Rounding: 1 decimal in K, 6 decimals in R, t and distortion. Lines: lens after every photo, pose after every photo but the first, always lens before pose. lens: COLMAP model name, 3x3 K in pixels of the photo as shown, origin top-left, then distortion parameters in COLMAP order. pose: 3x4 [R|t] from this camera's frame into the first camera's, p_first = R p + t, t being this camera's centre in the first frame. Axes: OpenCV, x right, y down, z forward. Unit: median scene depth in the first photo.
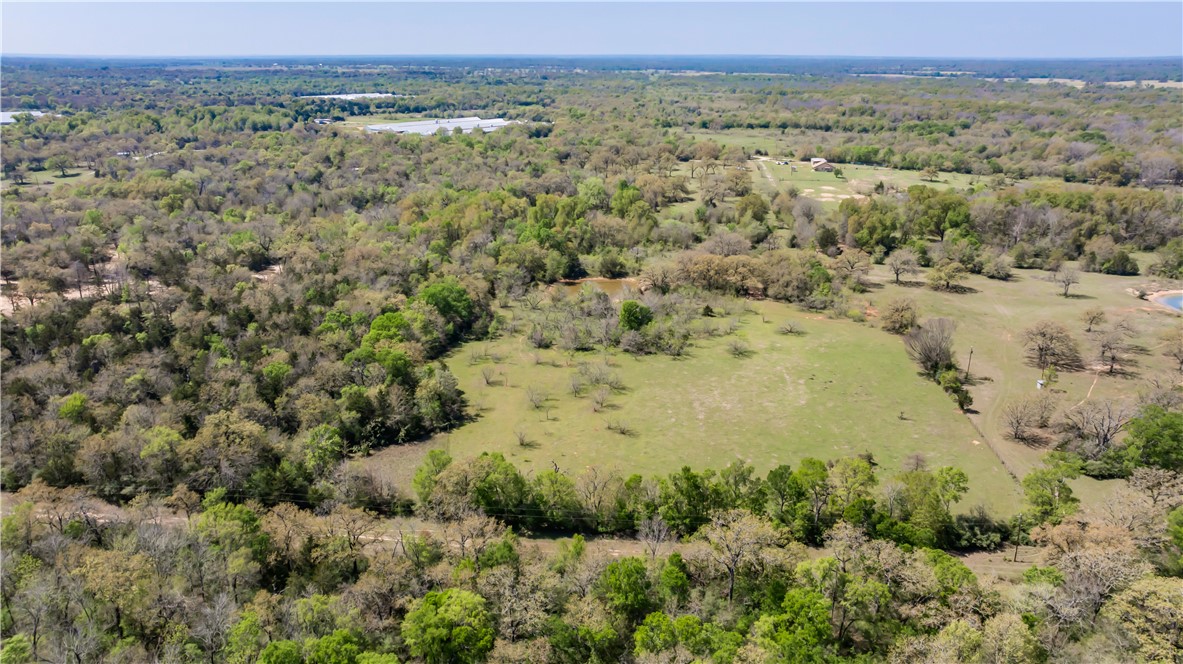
lens RADIAL K [[891.1, 0, 591.0], [0, 891.1, 332.1], [0, 0, 1]] dist [-0.010477, -0.001596]
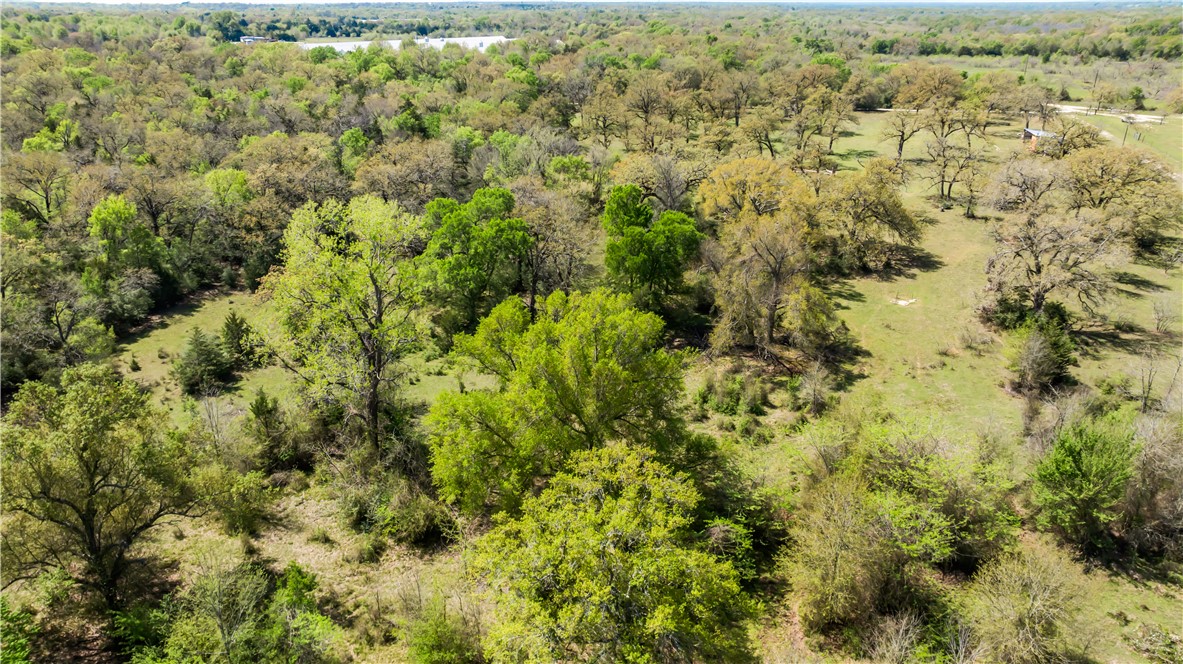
lens RADIAL K [[891.1, 0, 591.9], [0, 891.1, 331.8], [0, 0, 1]] dist [-0.010477, -0.001596]
pose [[0.989861, 0.048622, -0.133455, 0.045128], [-0.041579, 0.997617, 0.055064, -0.116545], [0.135814, -0.048957, 0.989524, 0.618522]]
